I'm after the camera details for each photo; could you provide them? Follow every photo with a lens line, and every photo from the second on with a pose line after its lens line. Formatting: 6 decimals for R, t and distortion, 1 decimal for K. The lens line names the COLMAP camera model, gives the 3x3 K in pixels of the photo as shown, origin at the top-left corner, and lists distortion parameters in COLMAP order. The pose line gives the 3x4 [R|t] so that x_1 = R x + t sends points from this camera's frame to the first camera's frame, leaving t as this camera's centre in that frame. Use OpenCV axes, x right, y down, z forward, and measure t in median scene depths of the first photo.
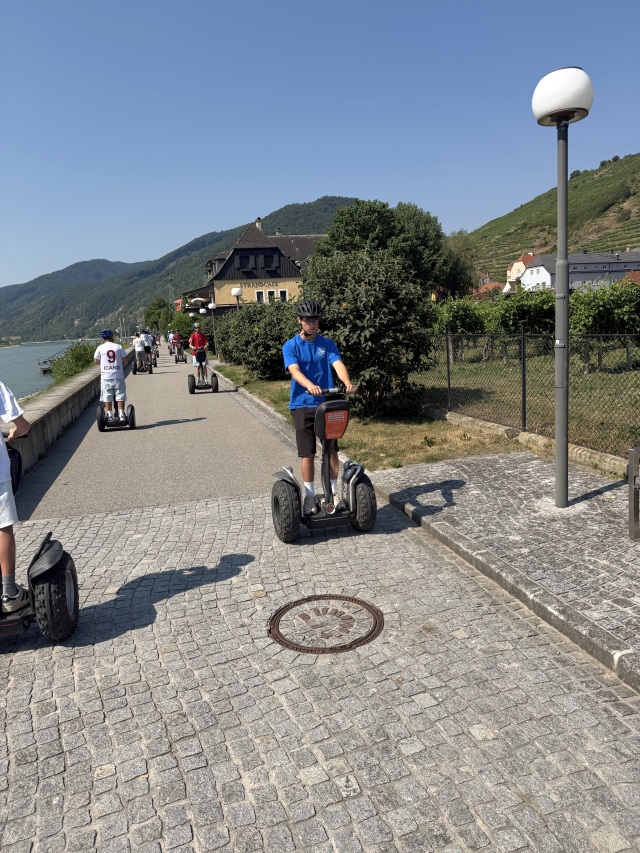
lens RADIAL K [[614.2, 0, 315.5], [0, 614.2, 424.2], [0, 0, 1]] dist [0.057087, -0.076001]
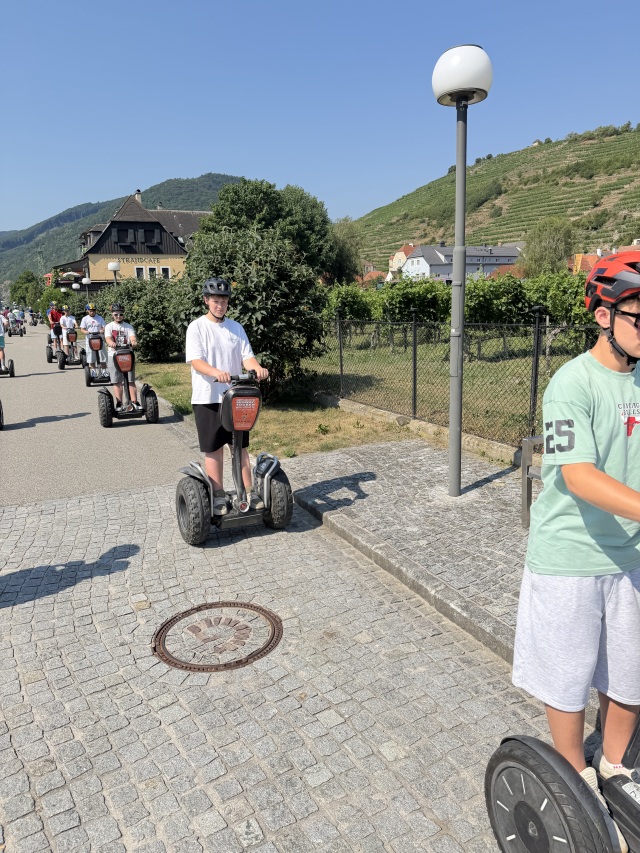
lens RADIAL K [[616.5, 0, 316.9], [0, 616.5, 427.2], [0, 0, 1]] dist [0.056710, -0.073621]
pose [[0.982881, -0.003472, 0.184210, -0.007855], [-0.002079, 0.999550, 0.029929, -0.008789], [-0.184231, -0.029799, 0.982431, 0.079526]]
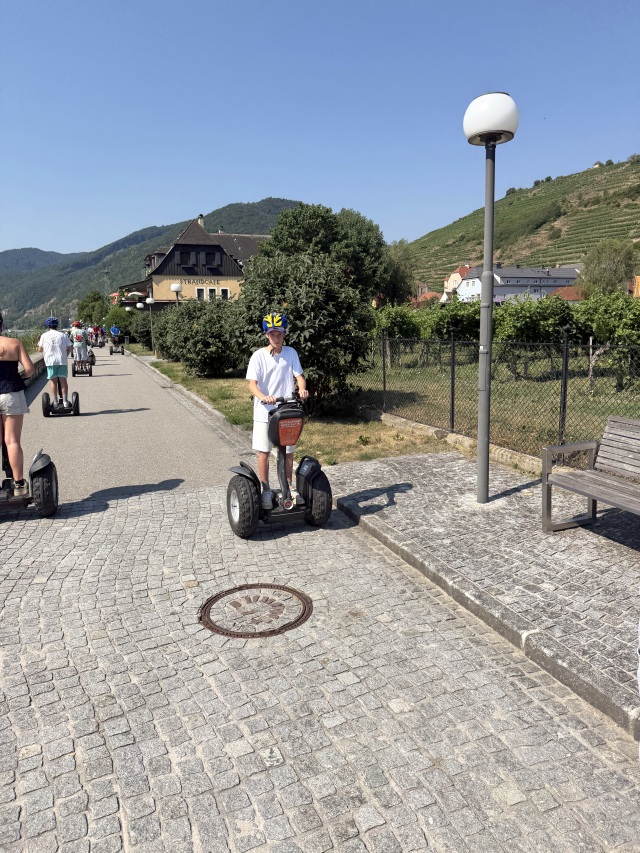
lens RADIAL K [[615.7, 0, 317.8], [0, 615.7, 415.8], [0, 0, 1]] dist [0.086310, -0.129293]
pose [[0.994430, 0.026542, 0.101999, 0.003911], [-0.024784, 0.999522, -0.018461, 0.014198], [-0.102440, 0.015830, 0.994613, -0.039316]]
